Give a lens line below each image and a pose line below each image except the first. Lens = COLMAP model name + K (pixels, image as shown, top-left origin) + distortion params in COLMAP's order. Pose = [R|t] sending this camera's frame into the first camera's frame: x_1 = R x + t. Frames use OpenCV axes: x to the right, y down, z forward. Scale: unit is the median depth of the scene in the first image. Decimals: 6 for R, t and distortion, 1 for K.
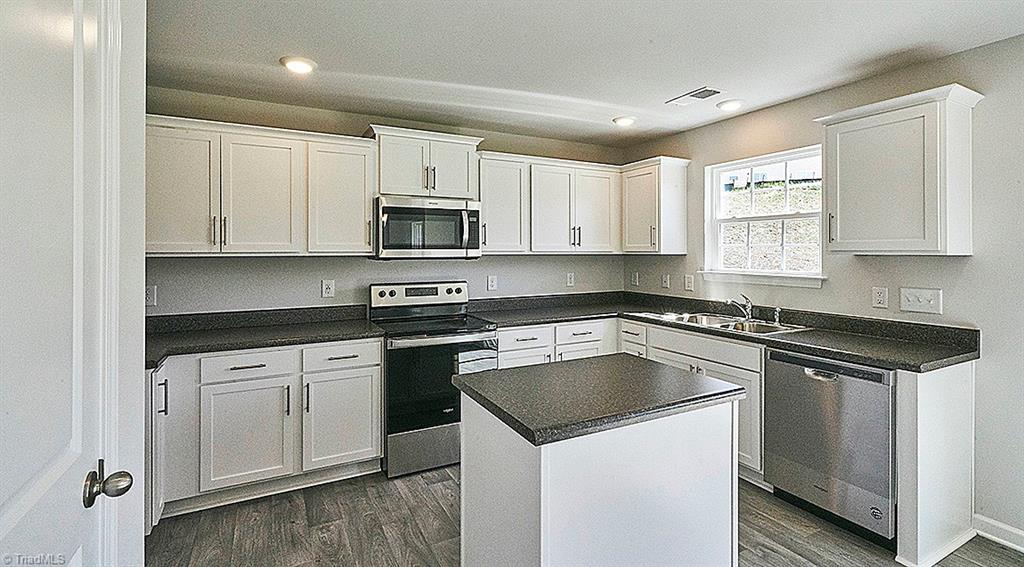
lens RADIAL K [[459.6, 0, 507.8], [0, 459.6, 249.5], [0, 0, 1]] dist [0.005168, 0.000802]
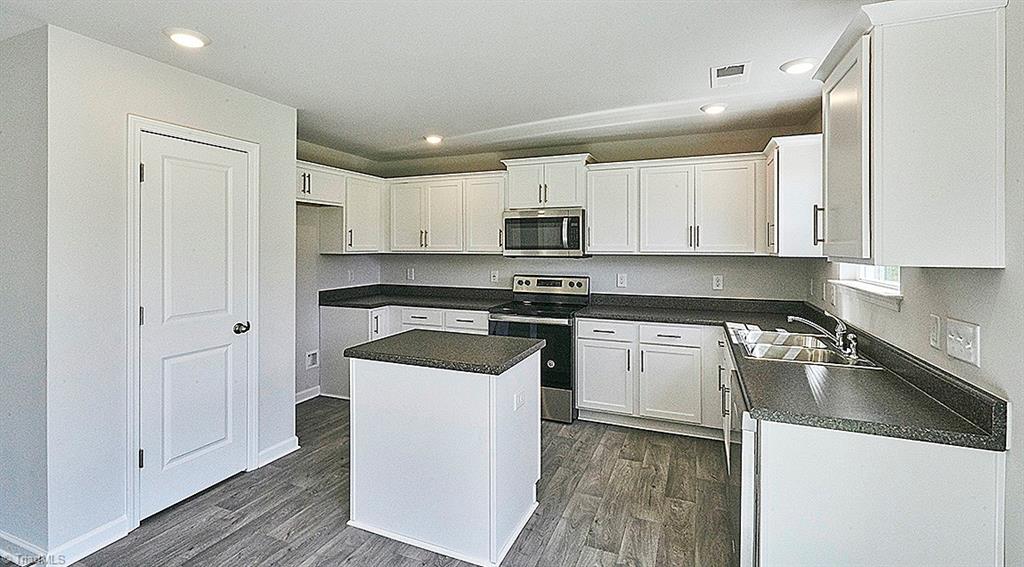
lens RADIAL K [[459.6, 0, 513.1], [0, 459.6, 246.2], [0, 0, 1]] dist [0.005168, 0.000802]
pose [[0.639864, 0.001049, -0.768487, 0.732595], [0.002170, 0.999993, 0.003171, -0.013691], [0.768485, -0.003696, 0.639857, 0.121677]]
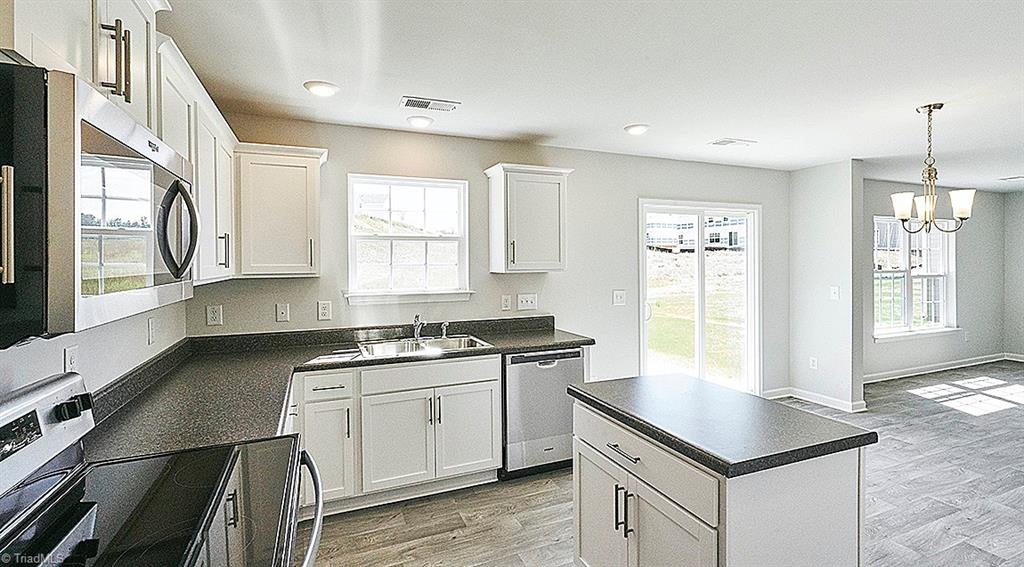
lens RADIAL K [[459.6, 0, 509.2], [0, 459.6, 264.3], [0, 0, 1]] dist [0.005168, 0.000802]
pose [[0.079794, -0.007884, 0.996780, -0.447942], [0.000572, 0.999969, 0.007864, -0.018116], [-0.996811, -0.000058, 0.079797, 0.693948]]
